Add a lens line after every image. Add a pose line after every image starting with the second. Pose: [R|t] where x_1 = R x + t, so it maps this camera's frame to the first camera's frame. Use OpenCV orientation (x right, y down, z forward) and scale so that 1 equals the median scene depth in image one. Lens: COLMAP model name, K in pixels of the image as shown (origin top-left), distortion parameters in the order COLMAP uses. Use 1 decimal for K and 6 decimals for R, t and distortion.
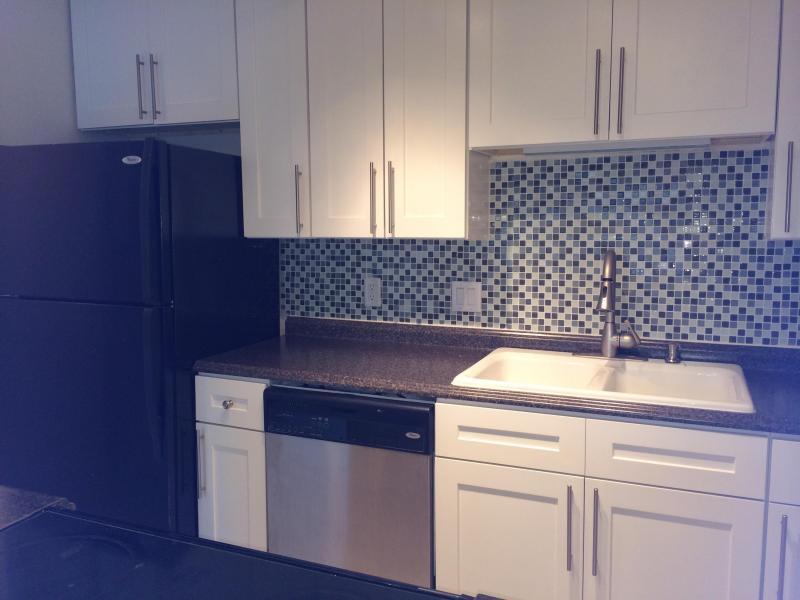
lens RADIAL K [[690.8, 0, 400.0], [0, 690.8, 300.0], [0, 0, 1]] dist [0.033171, -0.016166]
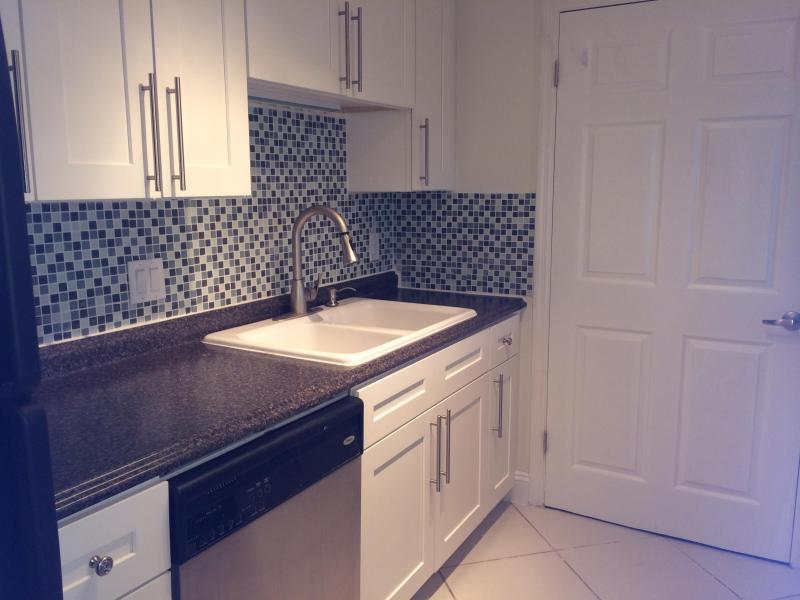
lens RADIAL K [[690.8, 0, 400.0], [0, 690.8, 300.0], [0, 0, 1]] dist [0.033171, -0.016166]
pose [[0.098505, -0.161388, 0.981963, -0.600967], [0.115980, 0.981899, 0.149743, -0.063846], [-0.988355, 0.099138, 0.115440, 0.672771]]
